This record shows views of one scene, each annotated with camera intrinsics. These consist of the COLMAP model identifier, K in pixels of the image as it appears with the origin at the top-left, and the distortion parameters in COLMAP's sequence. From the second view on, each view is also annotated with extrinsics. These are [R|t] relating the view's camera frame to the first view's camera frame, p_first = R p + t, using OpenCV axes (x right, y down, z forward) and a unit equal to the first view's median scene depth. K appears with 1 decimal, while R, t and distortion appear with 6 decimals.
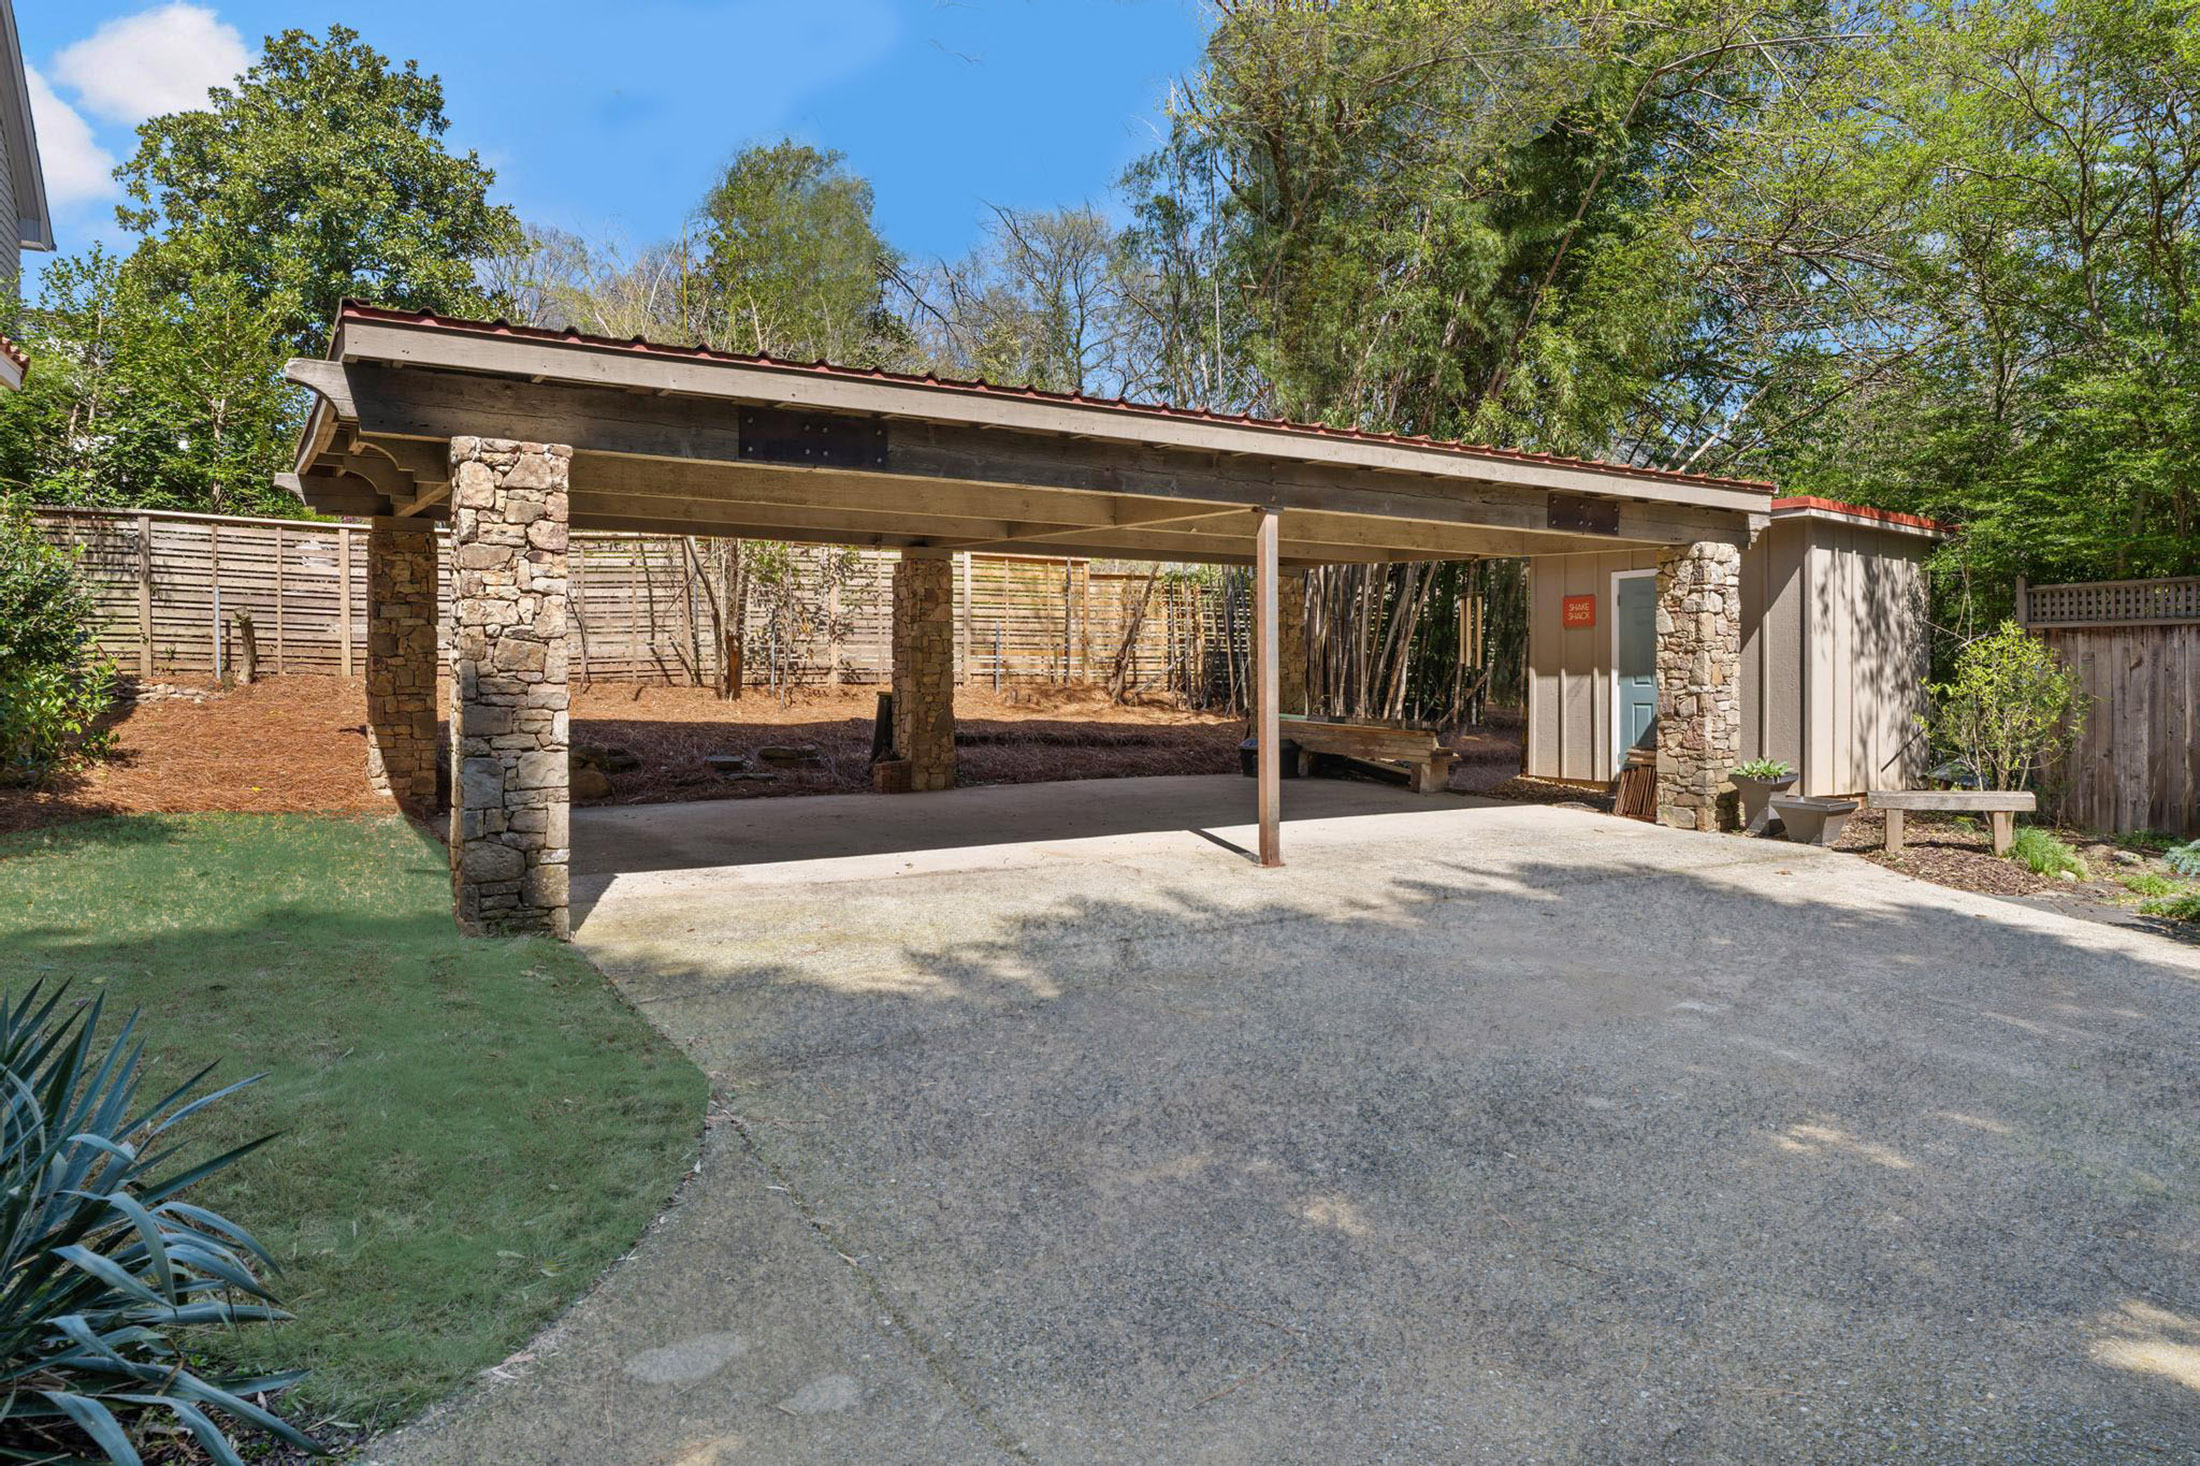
lens RADIAL K [[1389.0, 0, 1100.0], [0, 1389.0, 733.0], [0, 0, 1]] dist [-0.002805, -0.000735]
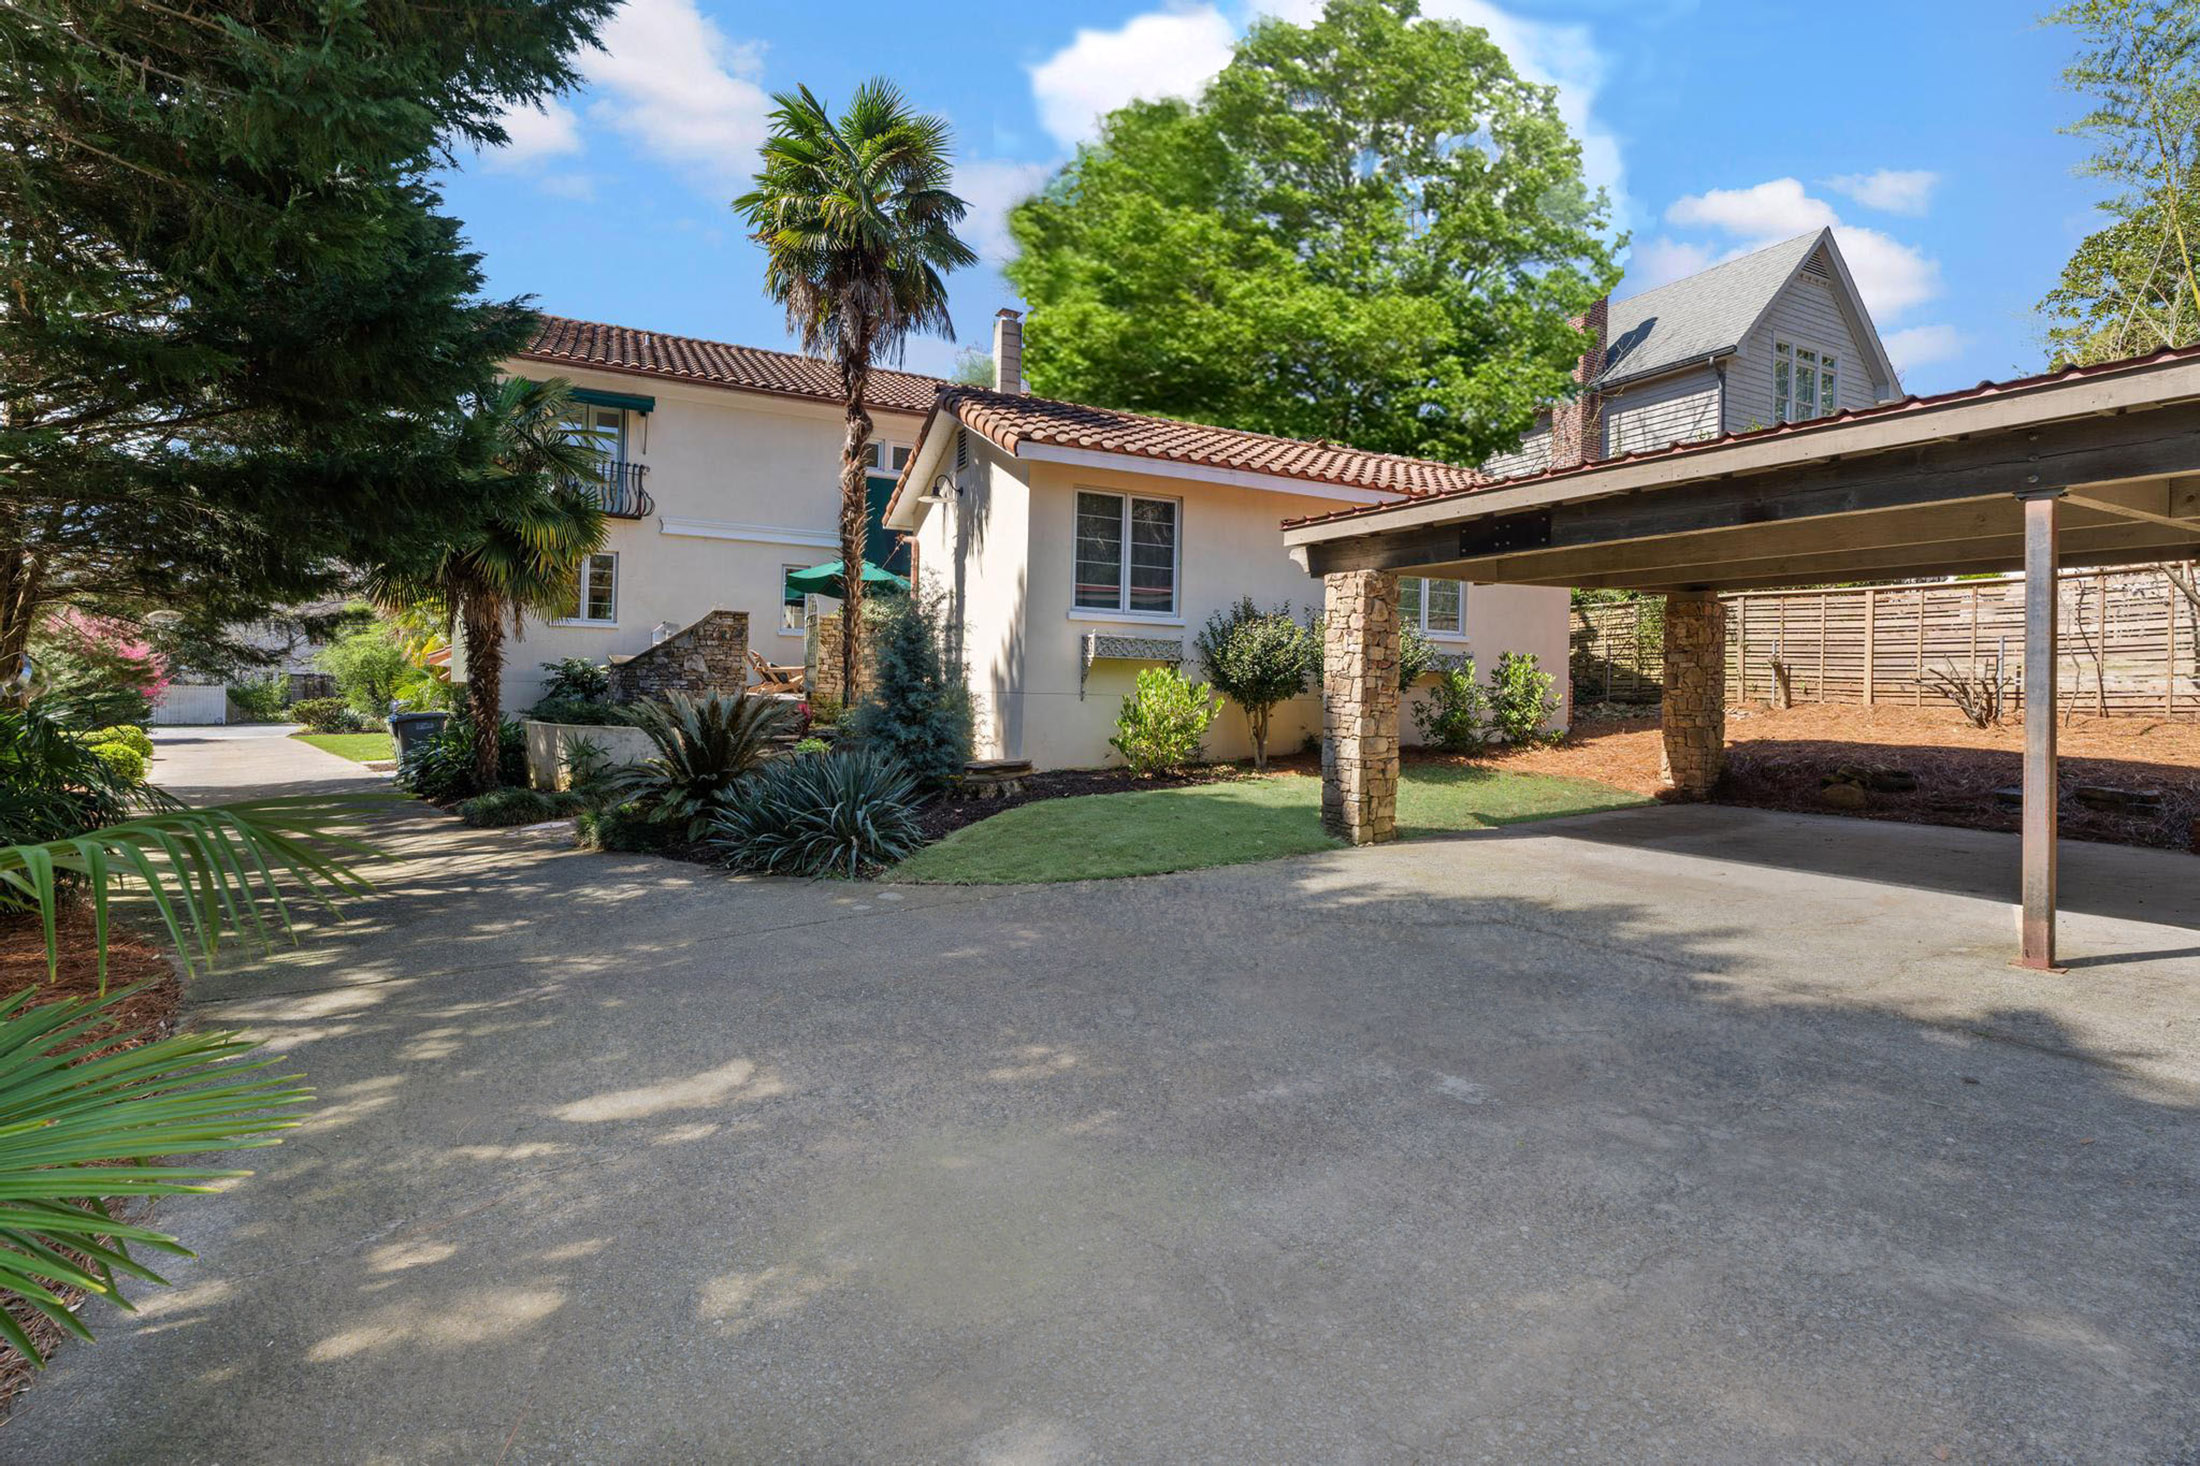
lens RADIAL K [[1063.4, 0, 1098.6], [0, 1063.4, 692.1], [0, 0, 1]] dist [0.000318, 0.000004]
pose [[-0.045459, 0.001193, -0.998965, 0.624819], [-0.057731, 0.998325, 0.003819, -0.021095], [0.997297, 0.057845, -0.045314, 0.446633]]
